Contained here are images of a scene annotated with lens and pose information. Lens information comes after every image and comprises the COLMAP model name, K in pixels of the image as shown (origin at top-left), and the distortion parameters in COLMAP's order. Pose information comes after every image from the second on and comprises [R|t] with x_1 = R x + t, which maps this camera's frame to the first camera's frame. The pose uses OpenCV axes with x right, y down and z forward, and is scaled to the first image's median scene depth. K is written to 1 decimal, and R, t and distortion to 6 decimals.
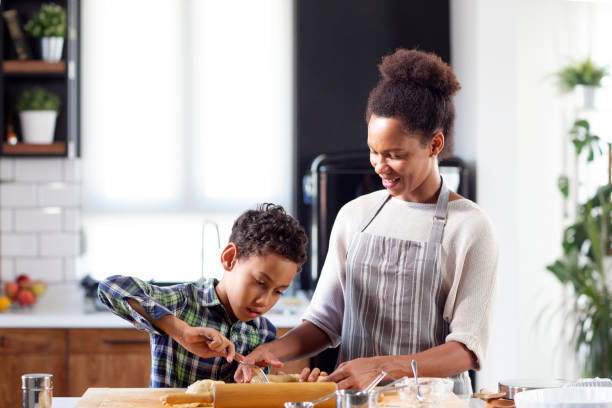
lens RADIAL K [[1599.6, 0, 318.0], [0, 1599.6, 203.0], [0, 0, 1]] dist [-0.092240, -0.656120]
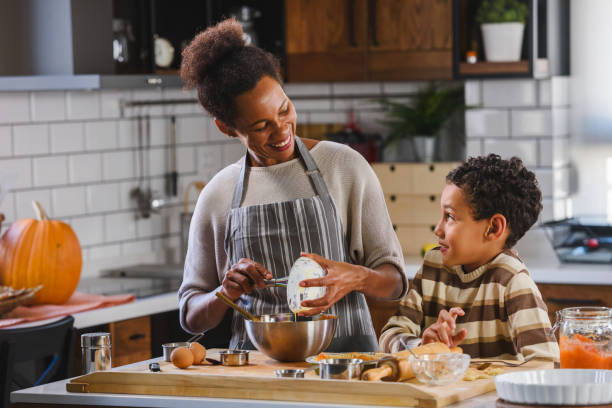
lens RADIAL K [[2375.4, 0, 305.4], [0, 2375.4, 203.5], [0, 0, 1]] dist [0.806651, -1.622093]
pose [[0.862833, 0.009263, -0.505404, 0.373692], [0.017437, 0.998692, 0.048072, -0.025319], [0.505188, -0.050291, 0.861543, -0.140364]]
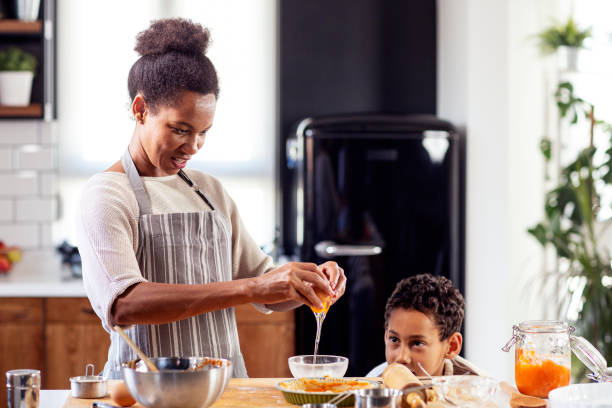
lens RADIAL K [[1532.0, 0, 307.4], [0, 1532.0, 189.6], [0, 0, 1]] dist [-0.032490, -1.072099]
pose [[0.999756, 0.002004, 0.022002, -0.017424], [-0.002512, 0.999731, 0.023075, -0.008110], [-0.021950, -0.023124, 0.999492, 0.066996]]
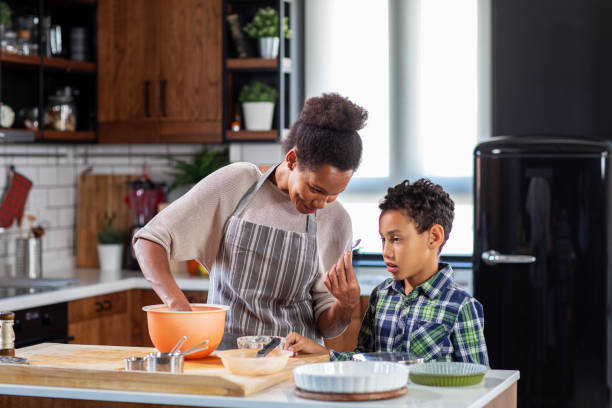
lens RADIAL K [[1494.3, 0, 309.1], [0, 1494.3, 196.1], [0, 0, 1]] dist [-0.073646, -0.598512]
pose [[0.926765, 0.008407, -0.375547, 0.262013], [-0.003072, 0.999886, 0.014802, -0.006427], [0.375629, -0.012564, 0.926685, 0.021860]]
